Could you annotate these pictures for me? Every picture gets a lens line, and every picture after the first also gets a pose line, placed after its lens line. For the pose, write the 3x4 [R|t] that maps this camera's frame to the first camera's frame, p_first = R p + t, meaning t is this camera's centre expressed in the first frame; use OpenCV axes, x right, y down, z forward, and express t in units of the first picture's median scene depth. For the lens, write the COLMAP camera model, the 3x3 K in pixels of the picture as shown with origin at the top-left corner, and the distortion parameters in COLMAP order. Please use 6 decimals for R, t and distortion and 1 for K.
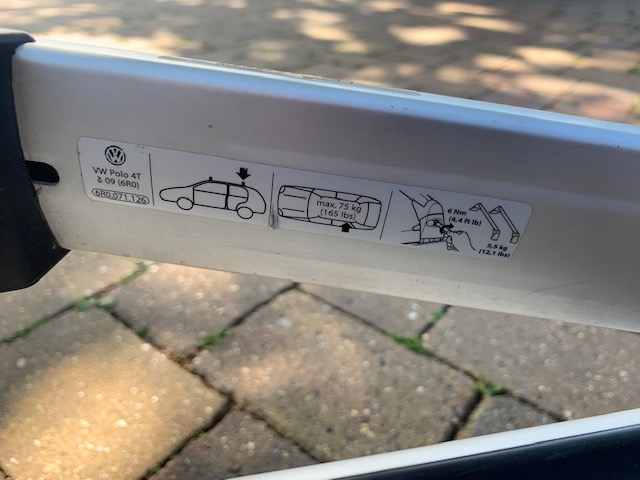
lens RADIAL K [[427.6, 0, 320.0], [0, 427.6, 240.0], [0, 0, 1]] dist [0.009419, -0.000041]
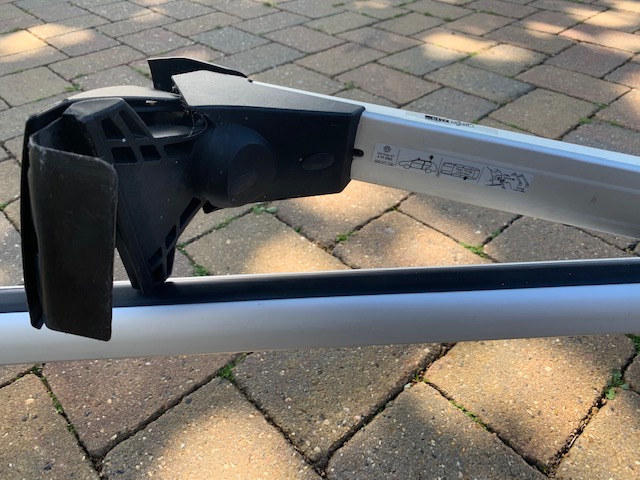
lens RADIAL K [[427.6, 0, 320.0], [0, 427.6, 240.0], [0, 0, 1]] dist [0.009419, -0.000041]
pose [[0.989038, 0.077135, -0.125915, -0.493554], [-0.055769, 0.984688, 0.165164, -0.041499], [0.136727, -0.156332, 0.978195, -1.931518]]
